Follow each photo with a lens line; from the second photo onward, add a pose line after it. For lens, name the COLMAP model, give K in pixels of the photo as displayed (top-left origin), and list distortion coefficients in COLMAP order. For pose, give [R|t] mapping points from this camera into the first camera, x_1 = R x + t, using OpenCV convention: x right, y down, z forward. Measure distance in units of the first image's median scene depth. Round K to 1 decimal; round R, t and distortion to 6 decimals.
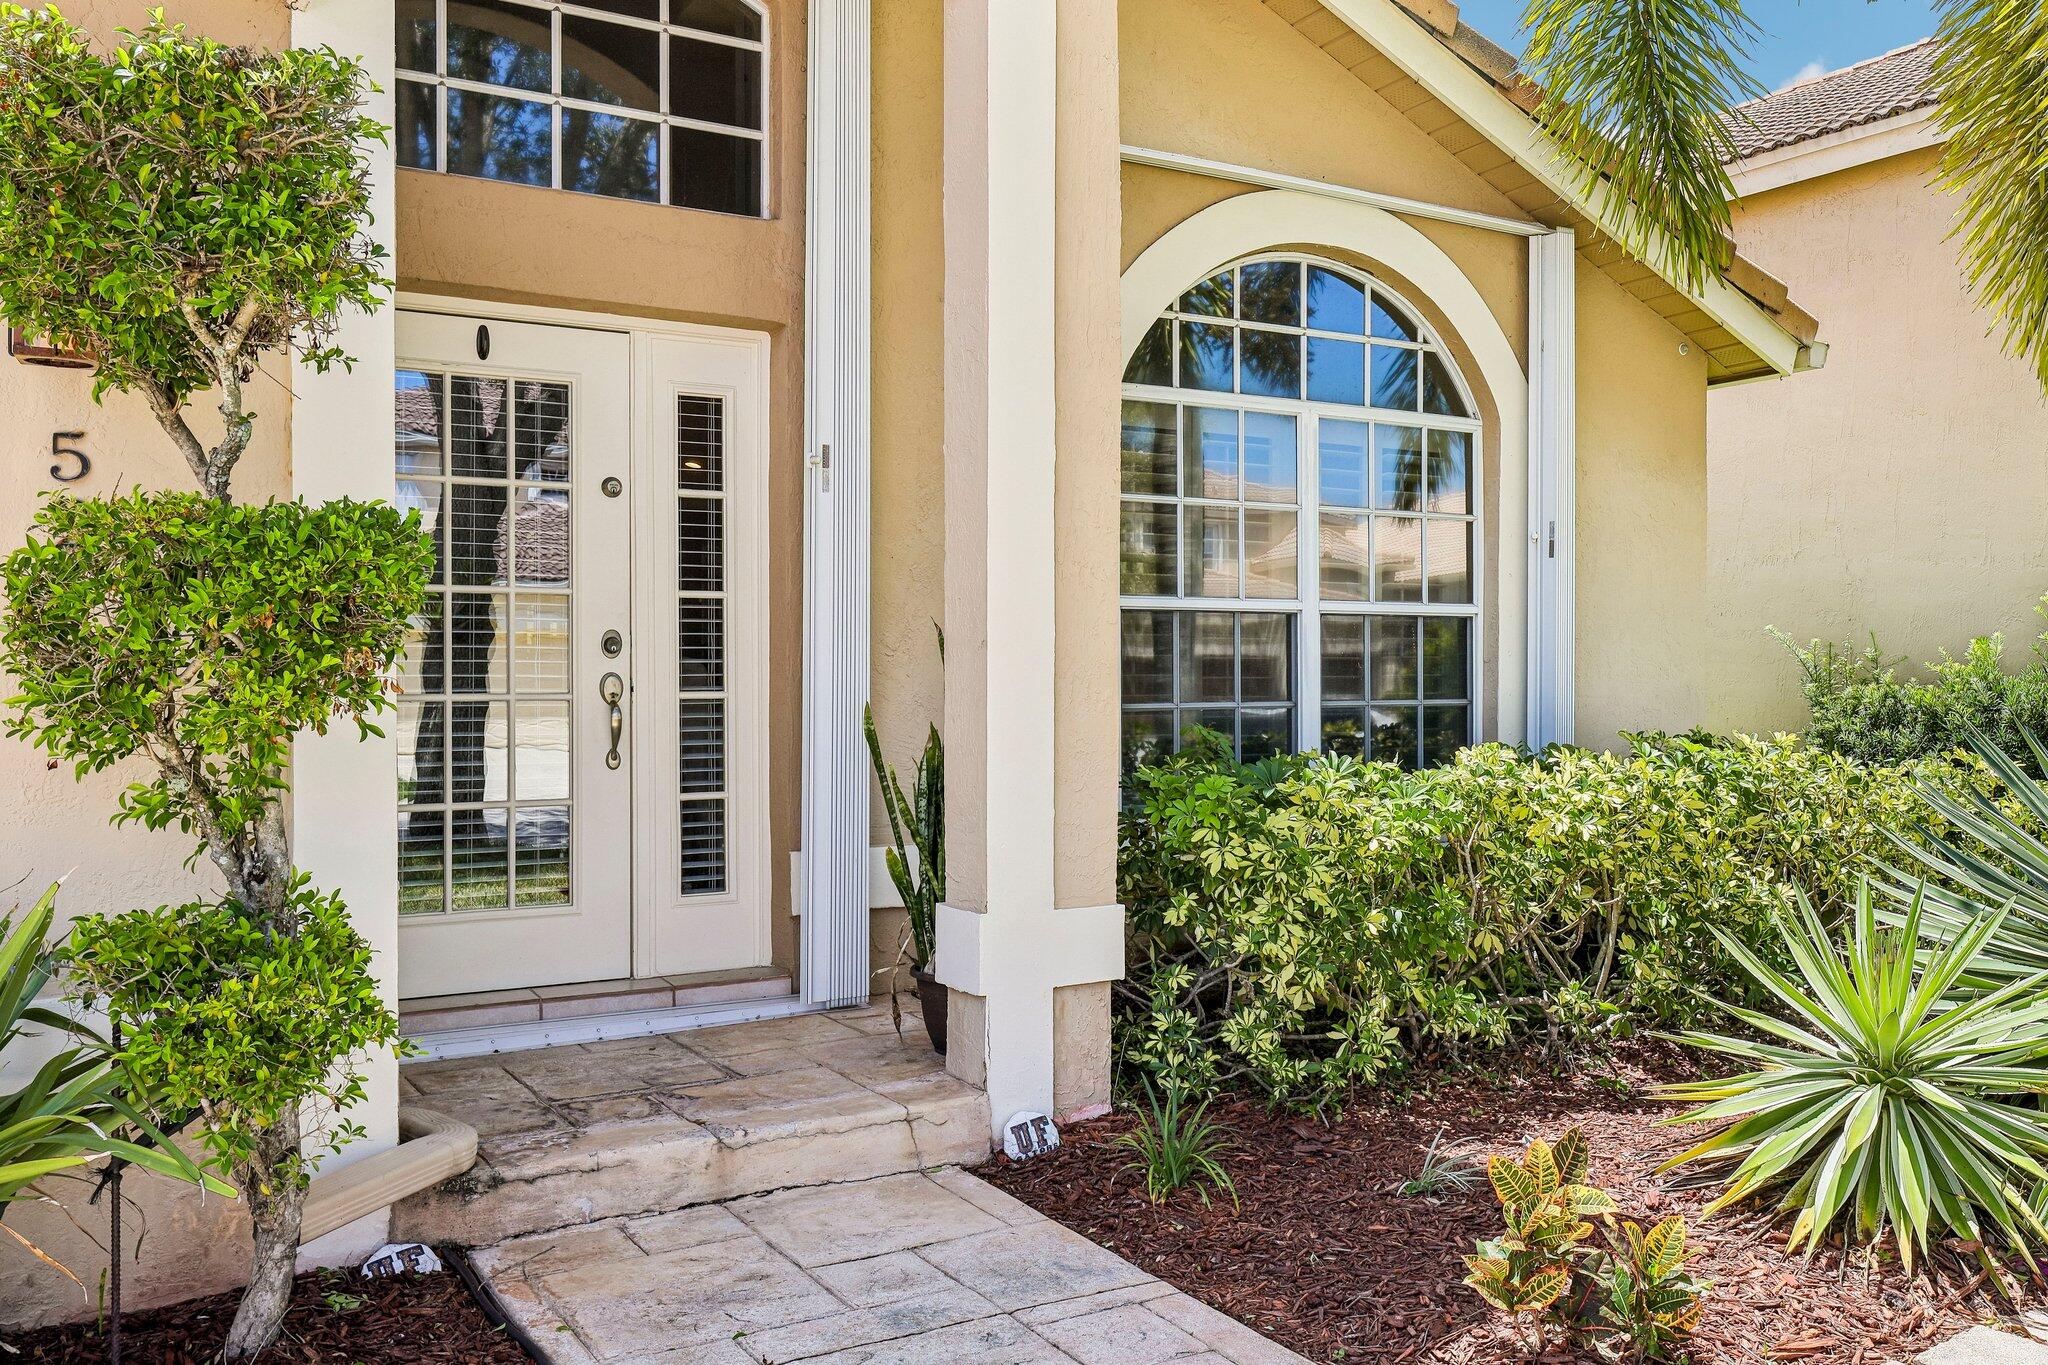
lens RADIAL K [[1675.8, 0, 1024.0], [0, 1675.8, 682.5], [0, 0, 1]] dist [0.000469, 0.000109]
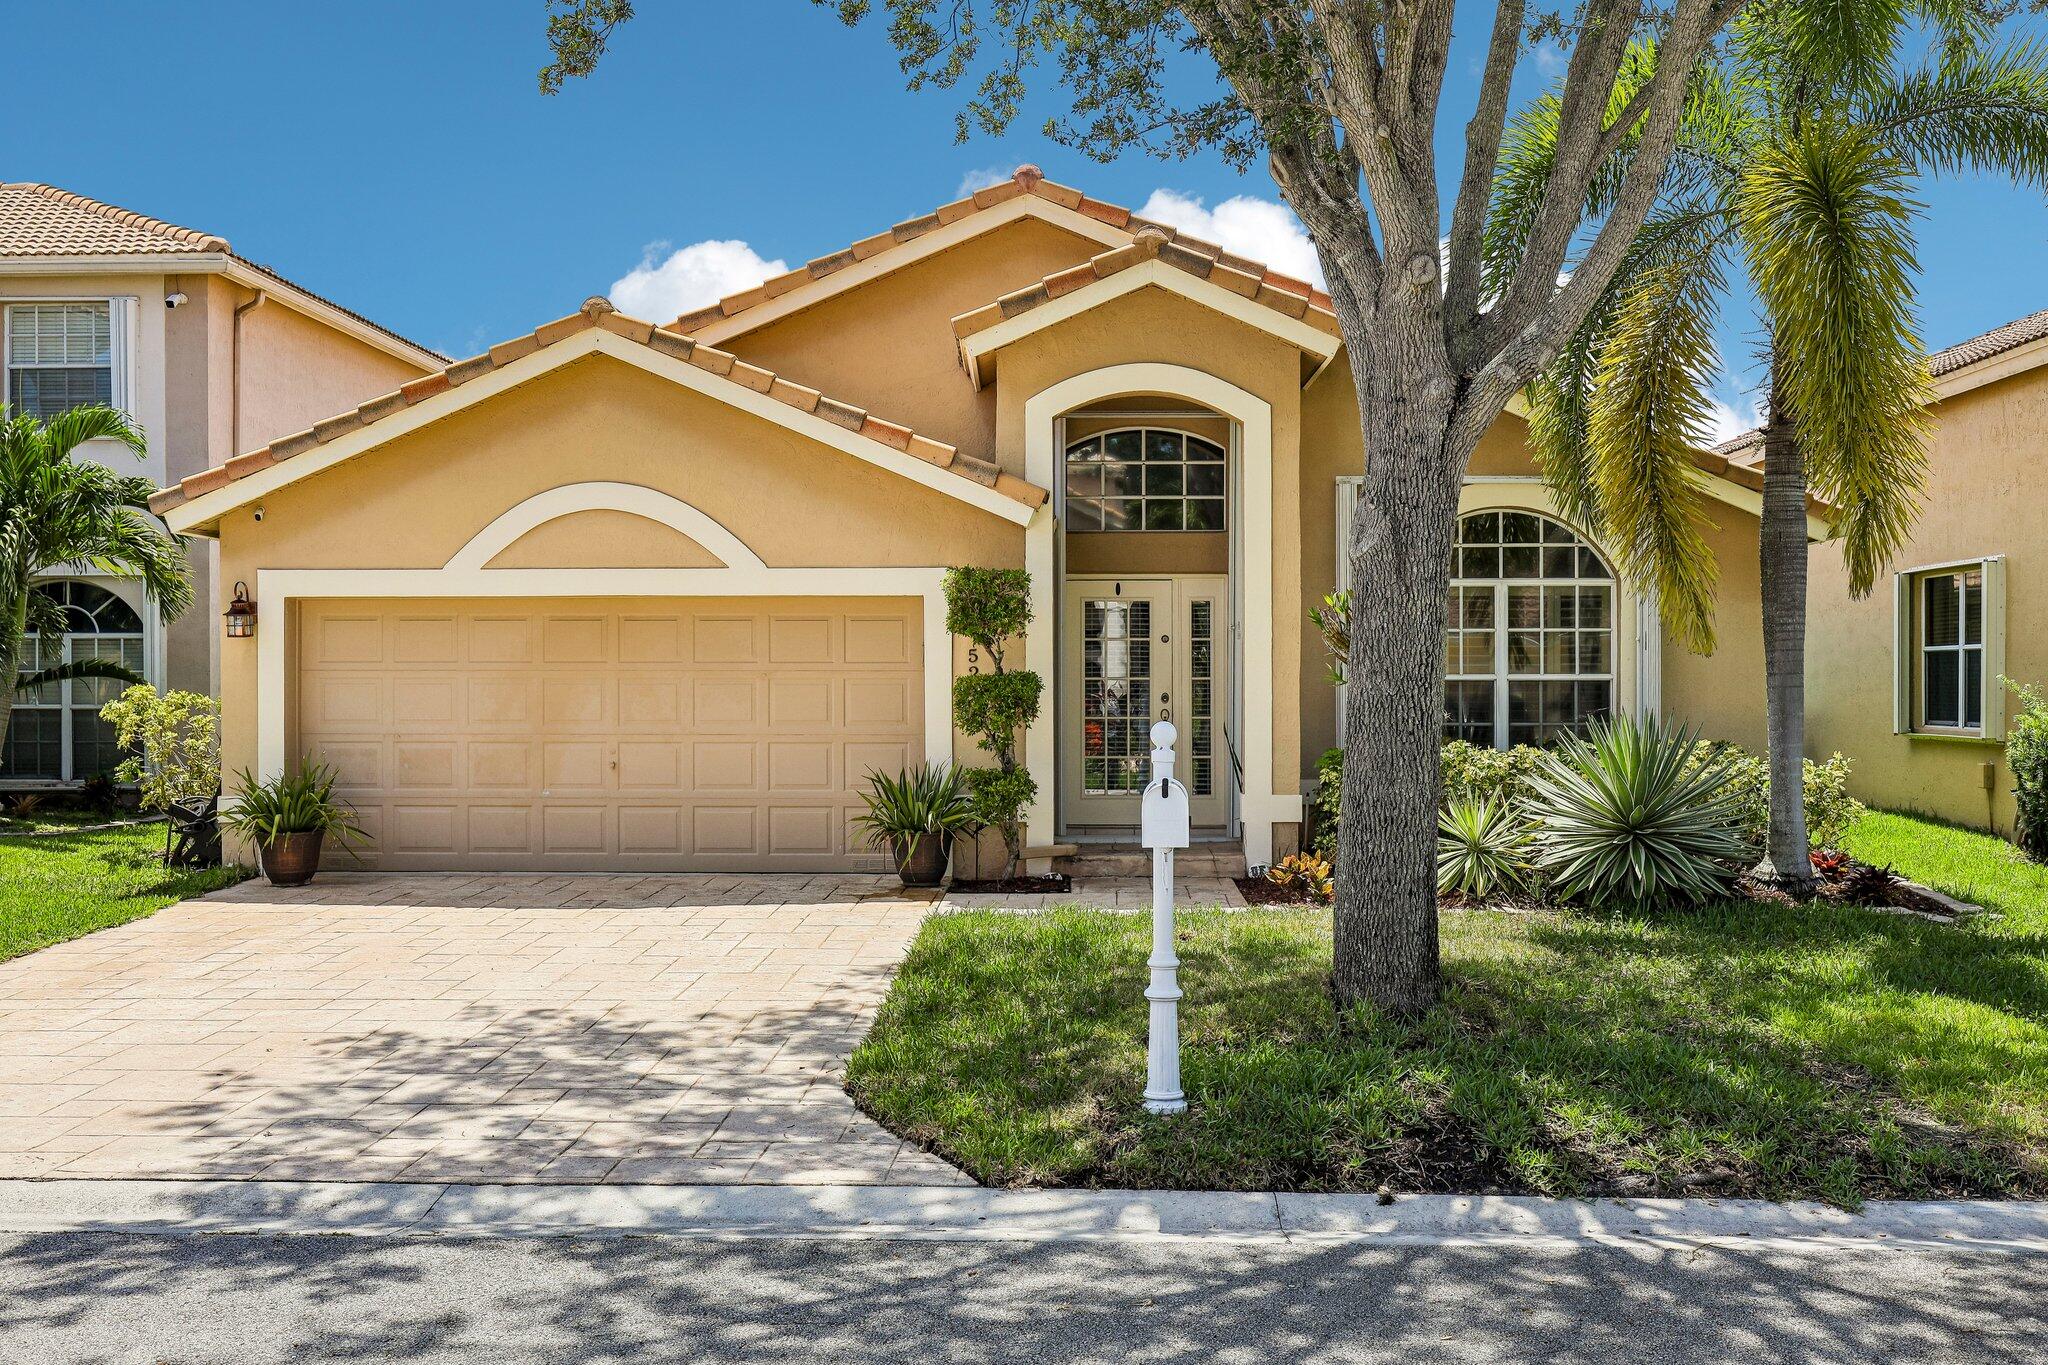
lens RADIAL K [[1995.9, 0, 1024.0], [0, 1995.9, 682.5], [0, 0, 1]] dist [-0.005918, -0.004833]
pose [[0.836371, 0.000413, -0.548164, 1.454320], [-0.002542, 0.999992, -0.003124, -0.041653], [0.548158, 0.004006, 0.836365, -1.975056]]
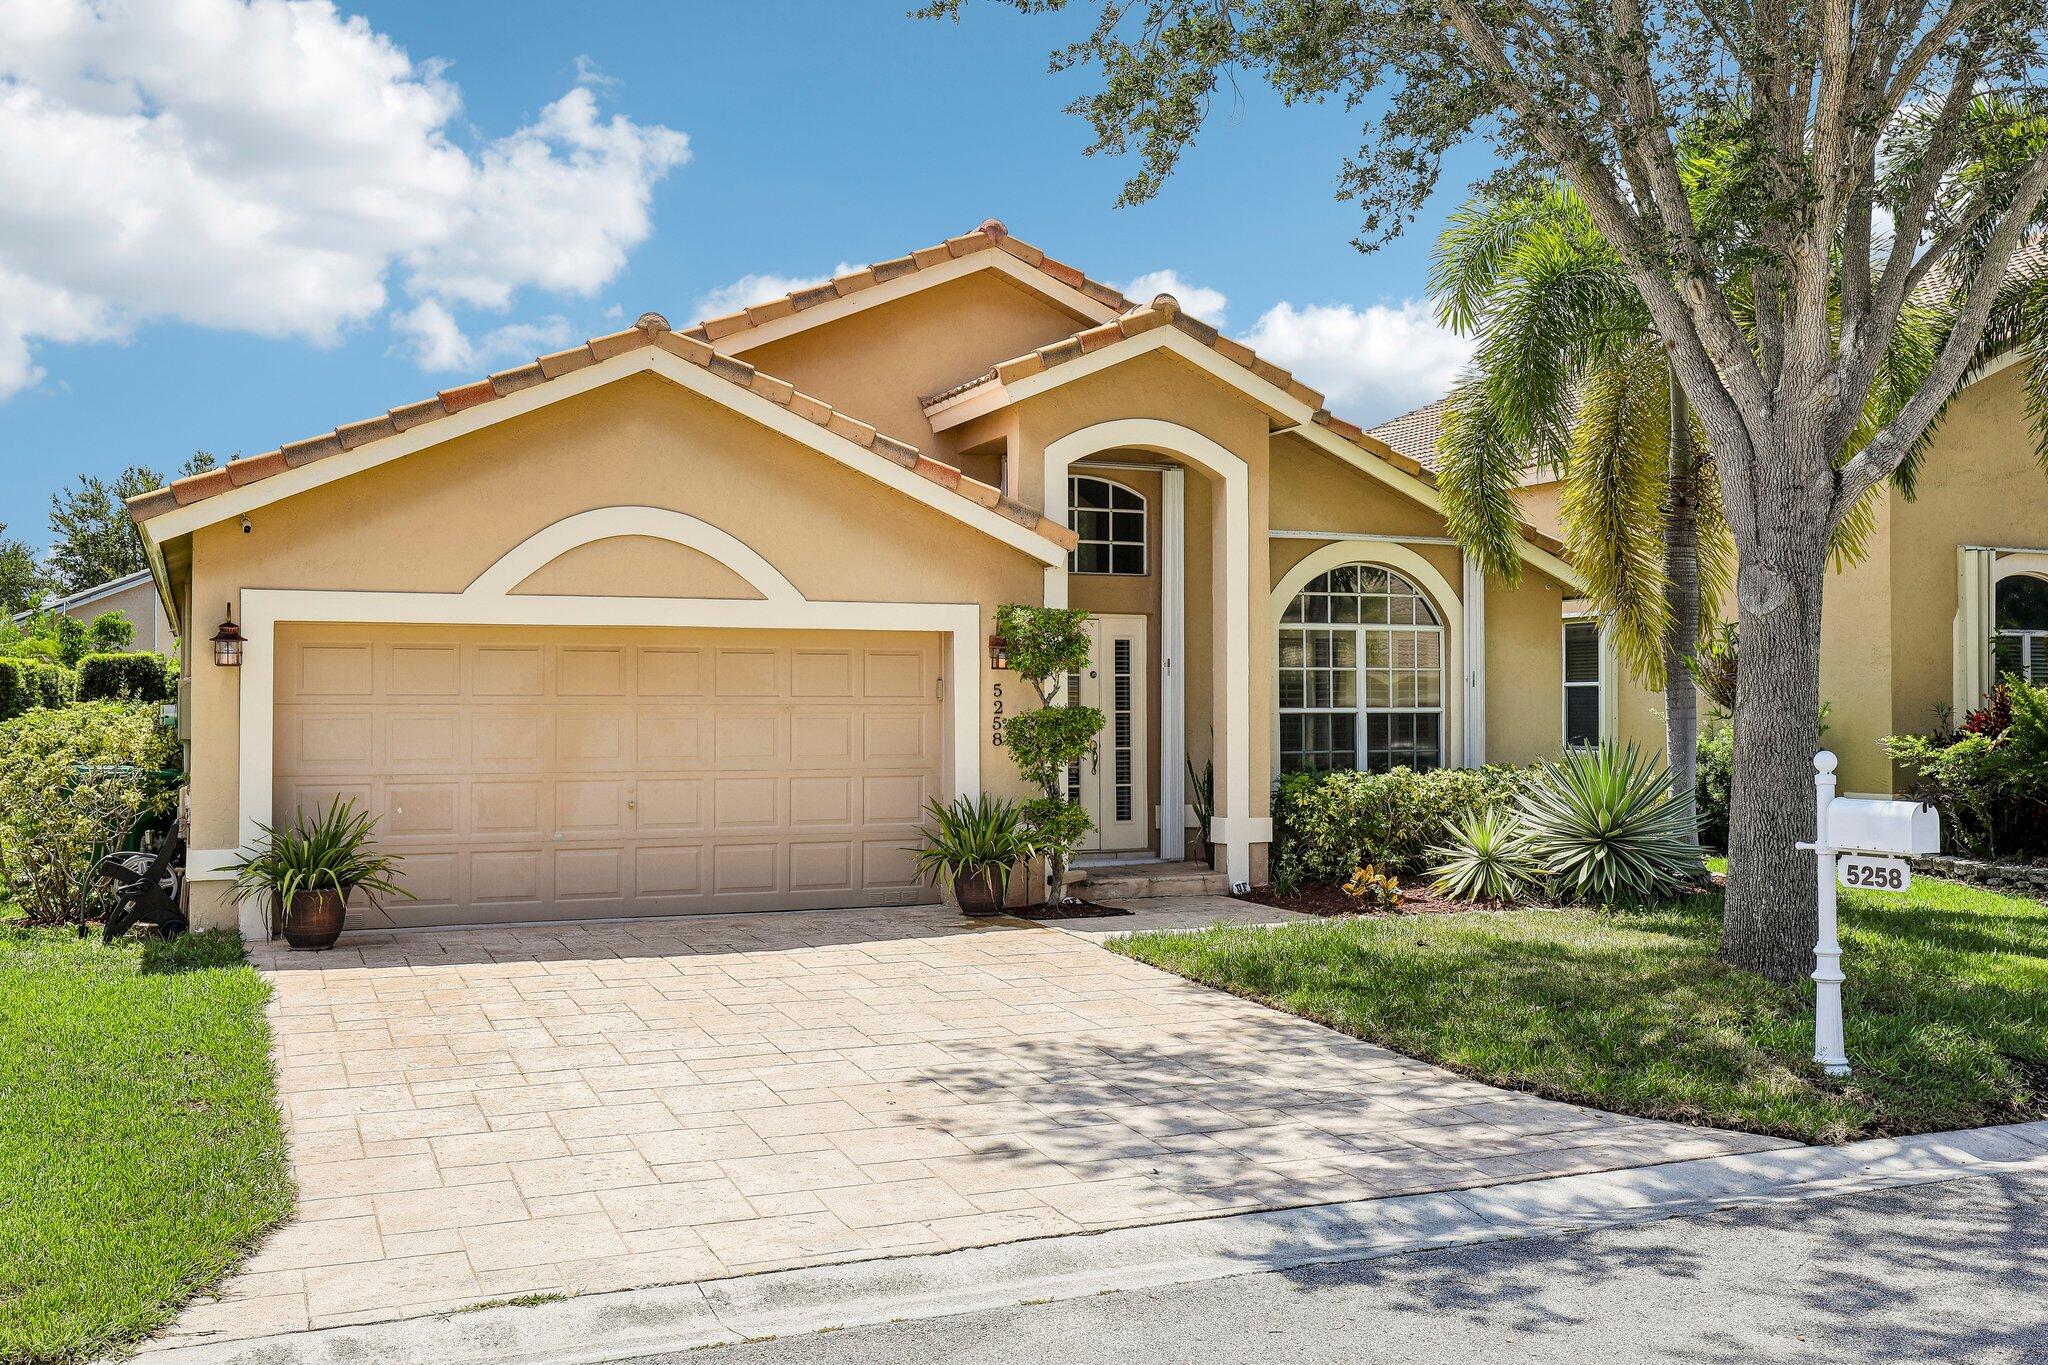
lens RADIAL K [[1984.9, 0, 1030.6], [0, 1984.9, 658.0], [0, 0, 1]] dist [-0.006860, -0.007429]
pose [[0.992890, -0.004236, -0.118961, 0.052910], [0.000610, 0.999535, -0.030499, -0.047889], [0.119035, 0.030210, 0.992430, -2.614363]]
